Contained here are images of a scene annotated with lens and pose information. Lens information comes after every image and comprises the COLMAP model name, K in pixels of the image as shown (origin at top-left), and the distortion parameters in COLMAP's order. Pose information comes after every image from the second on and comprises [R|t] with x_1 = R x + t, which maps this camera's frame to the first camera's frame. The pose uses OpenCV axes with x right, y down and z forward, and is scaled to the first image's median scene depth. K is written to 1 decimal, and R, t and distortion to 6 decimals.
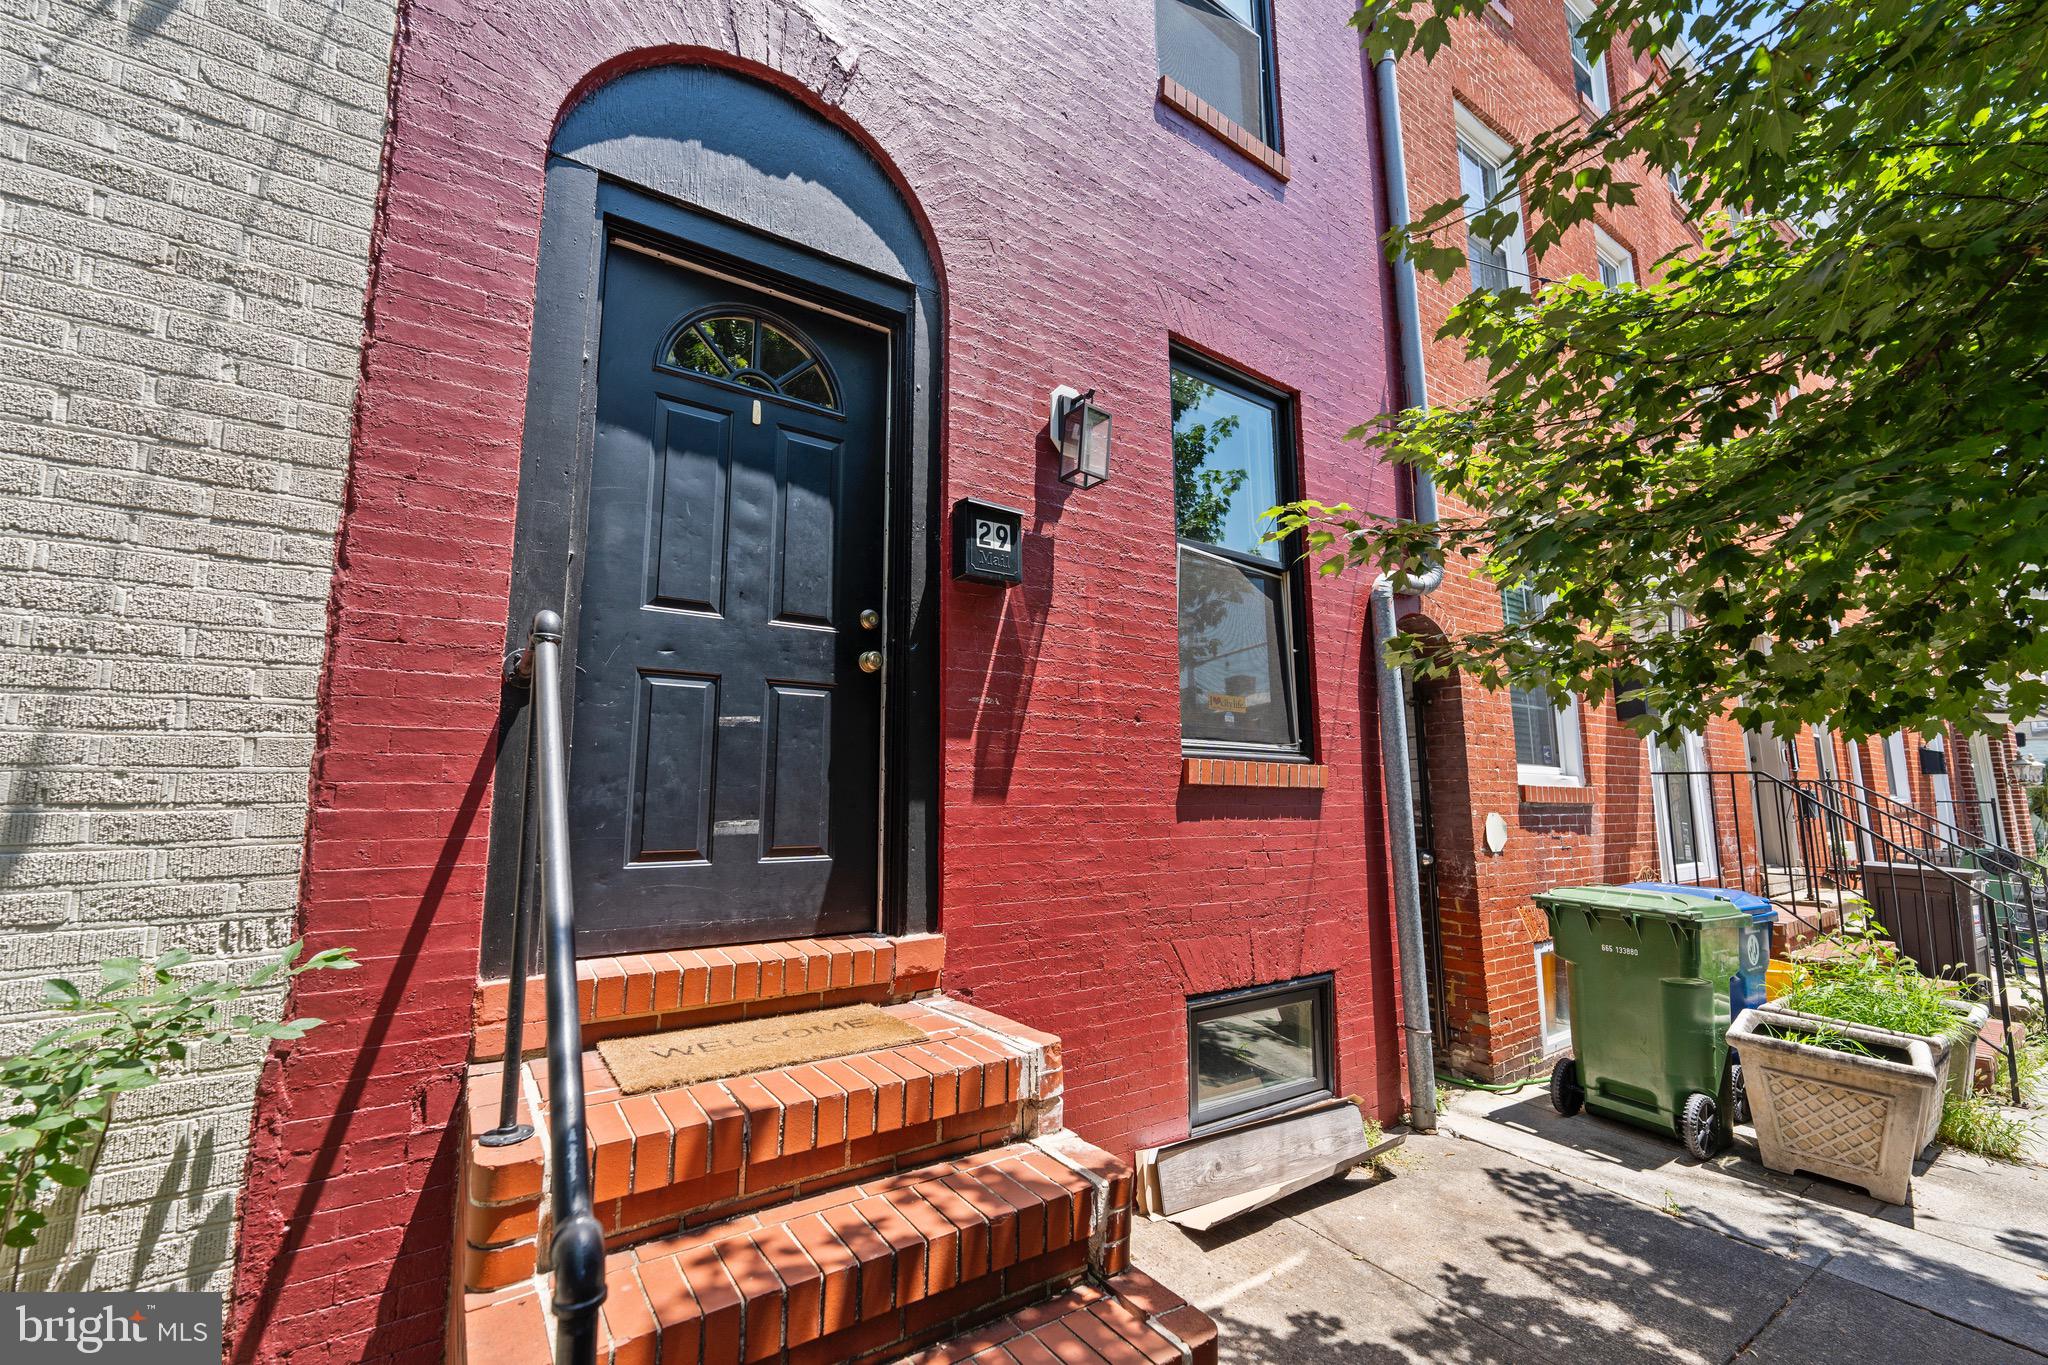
lens RADIAL K [[828.4, 0, 1024.0], [0, 828.4, 682.5], [0, 0, 1]] dist [-0.001550, -0.000400]
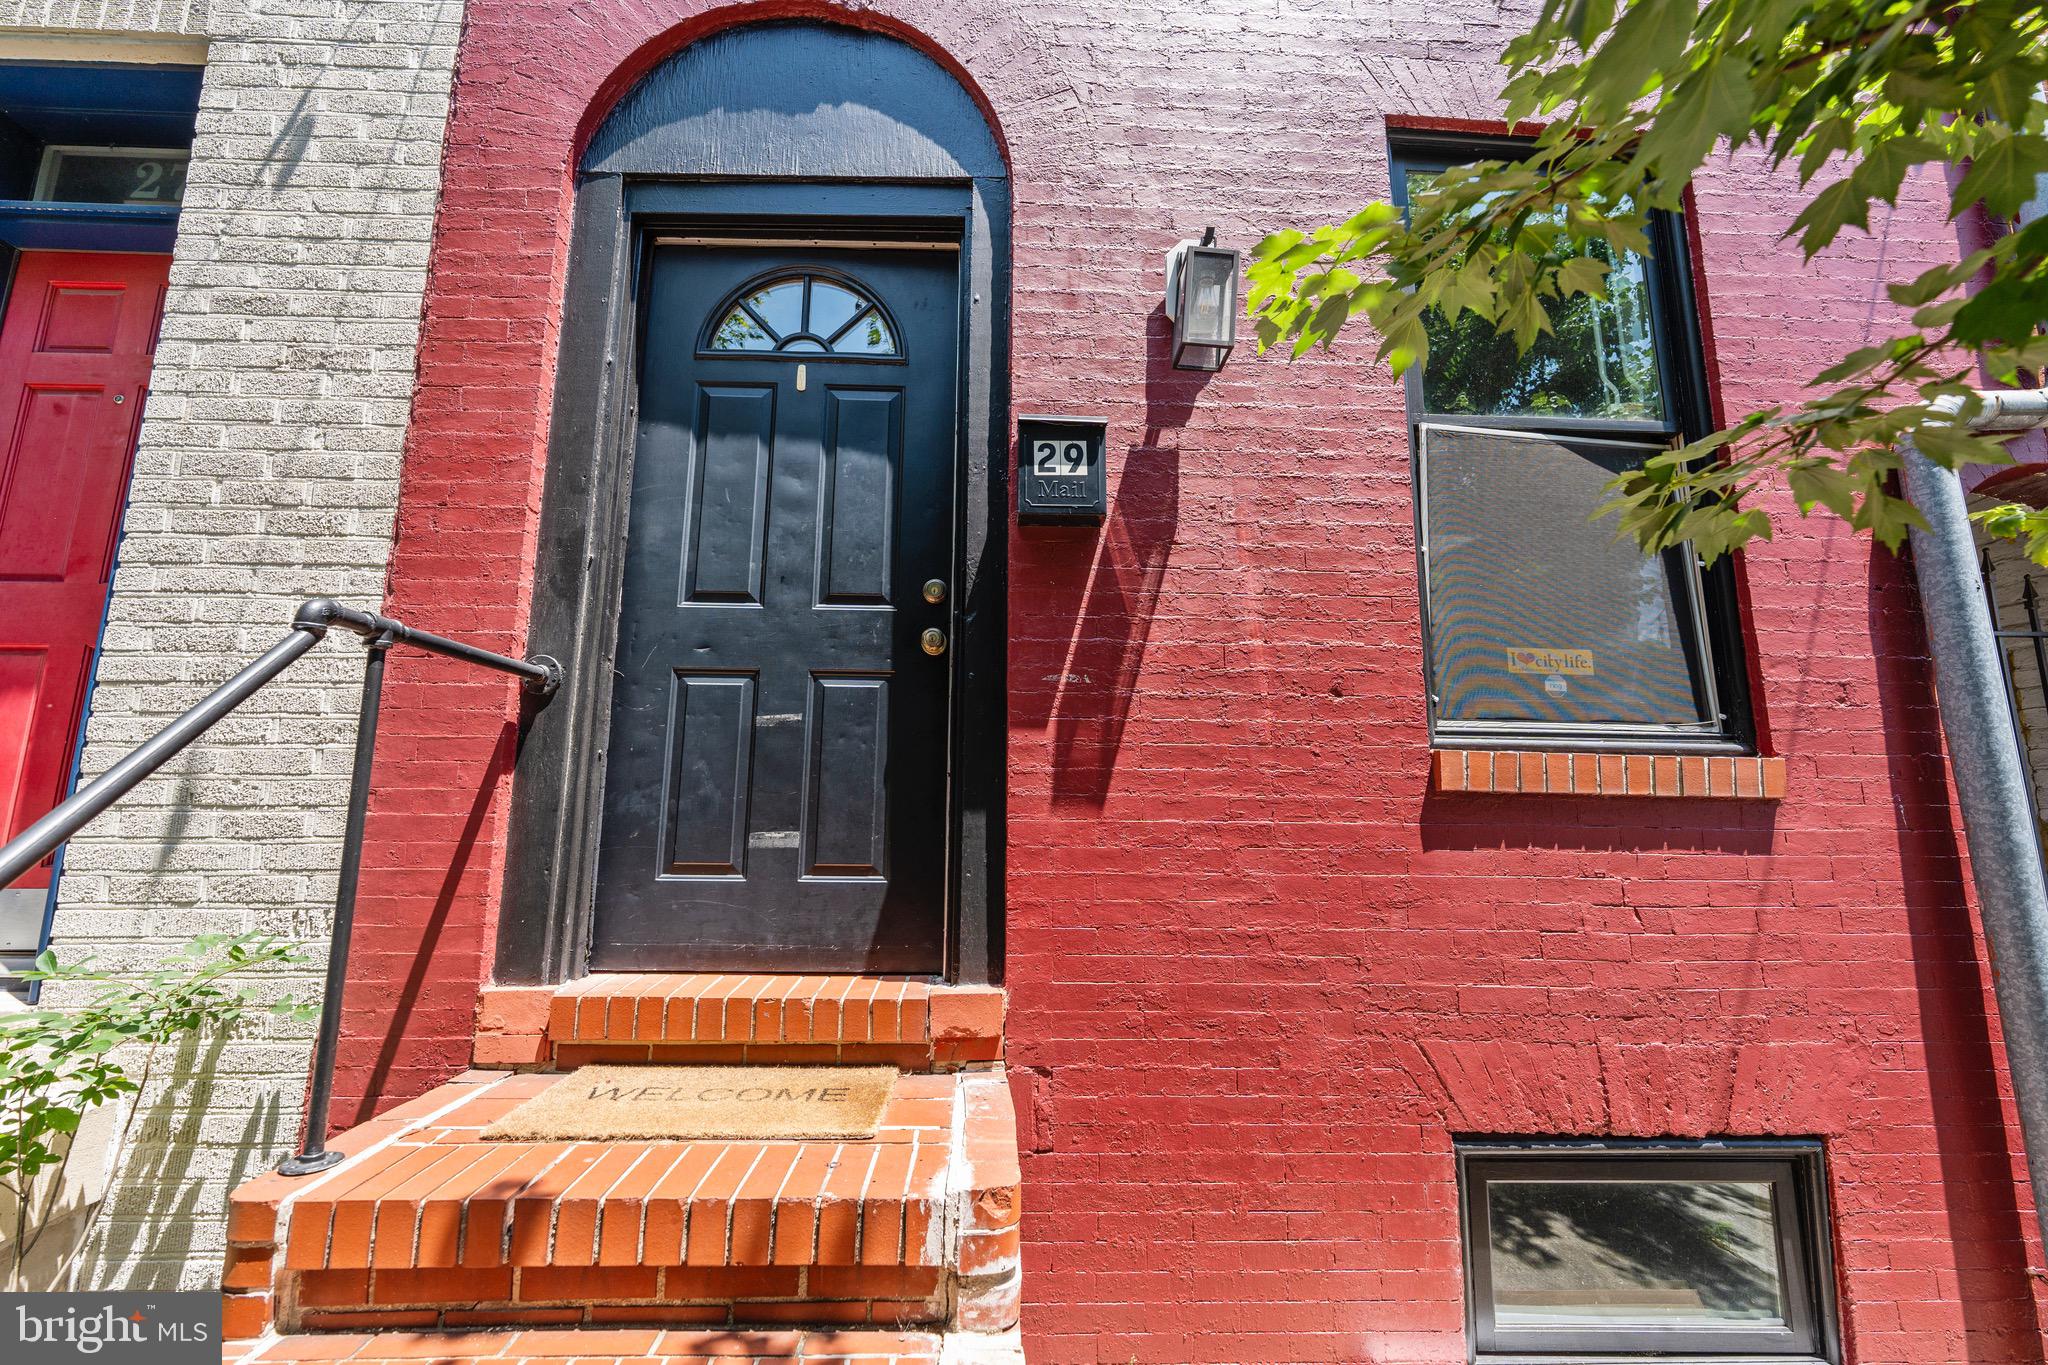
lens RADIAL K [[828.4, 0, 1024.0], [0, 828.4, 682.5], [0, 0, 1]] dist [-0.001550, -0.000400]
pose [[0.843347, -0.074151, -0.532229, 0.364374], [0.064604, 0.997241, -0.036569, 0.057540], [0.533472, -0.003544, 0.845810, 0.397942]]
